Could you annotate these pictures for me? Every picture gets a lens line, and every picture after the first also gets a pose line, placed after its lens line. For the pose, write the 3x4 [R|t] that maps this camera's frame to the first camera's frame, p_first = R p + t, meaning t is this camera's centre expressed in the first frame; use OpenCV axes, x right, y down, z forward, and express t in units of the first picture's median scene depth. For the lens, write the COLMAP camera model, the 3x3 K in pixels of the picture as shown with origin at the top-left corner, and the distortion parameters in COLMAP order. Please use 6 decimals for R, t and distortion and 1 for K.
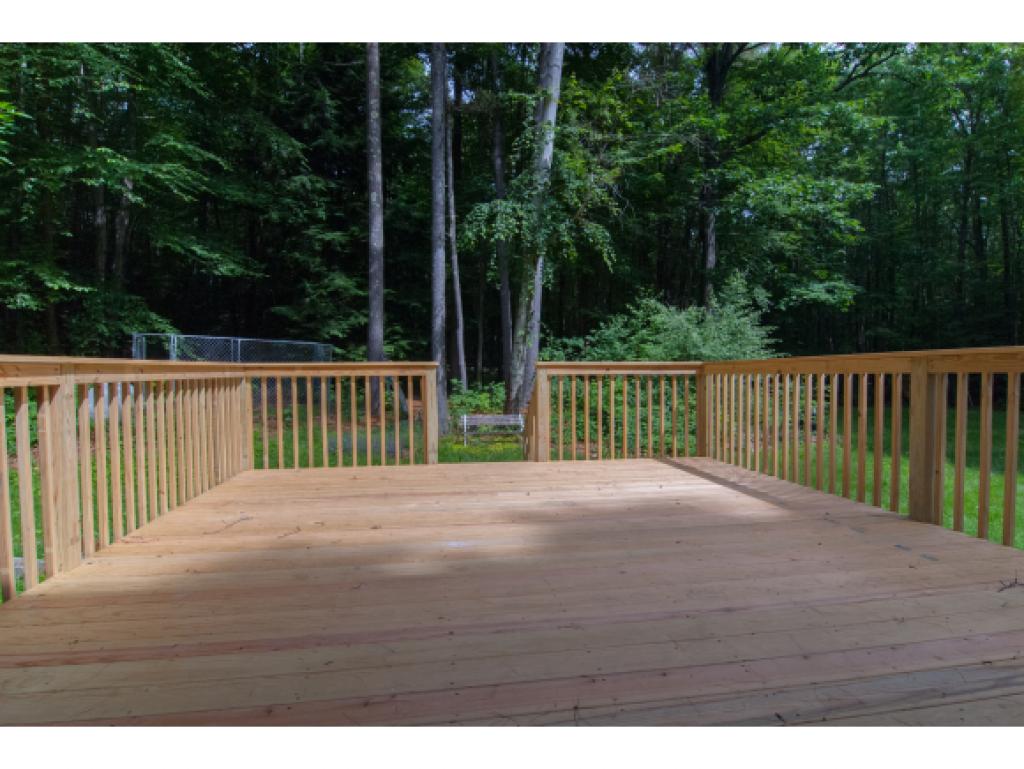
lens RADIAL K [[548.4, 0, 499.6], [0, 548.4, 385.9], [0, 0, 1]] dist [-0.015329, -0.001014]
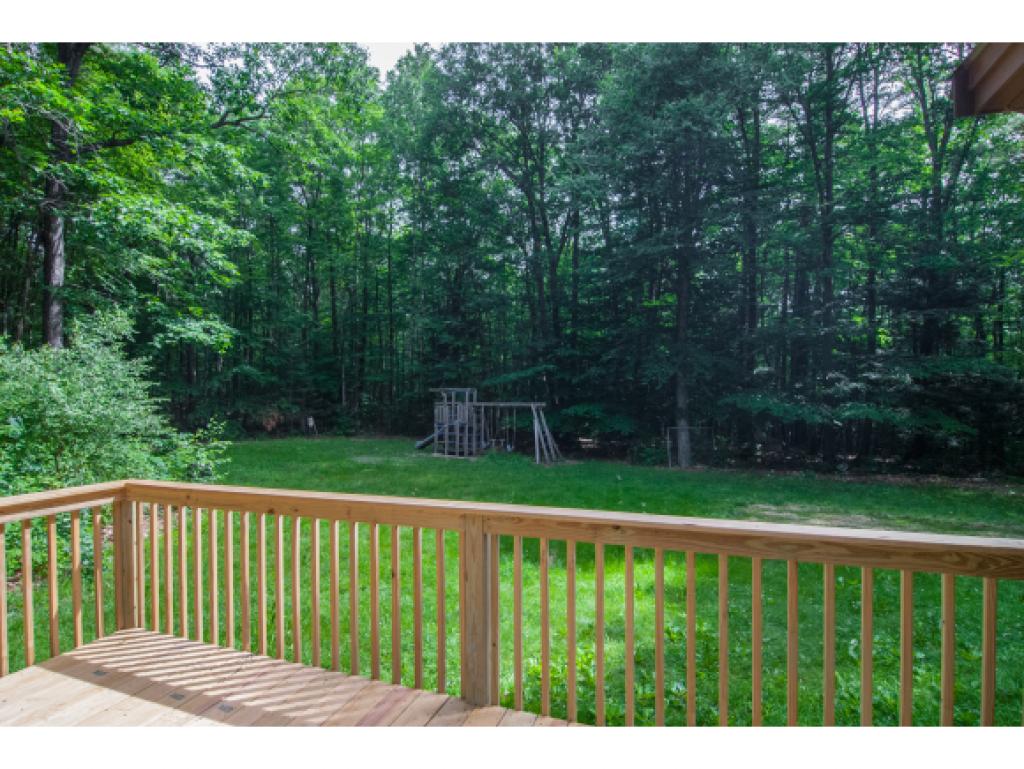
lens RADIAL K [[548.4, 0, 499.6], [0, 548.4, 385.9], [0, 0, 1]] dist [-0.015329, -0.001014]
pose [[0.476005, 0.010780, 0.879377, 0.004967], [0.025709, 0.999327, -0.026167, -0.039162], [-0.879067, 0.035064, 0.475407, 0.092045]]
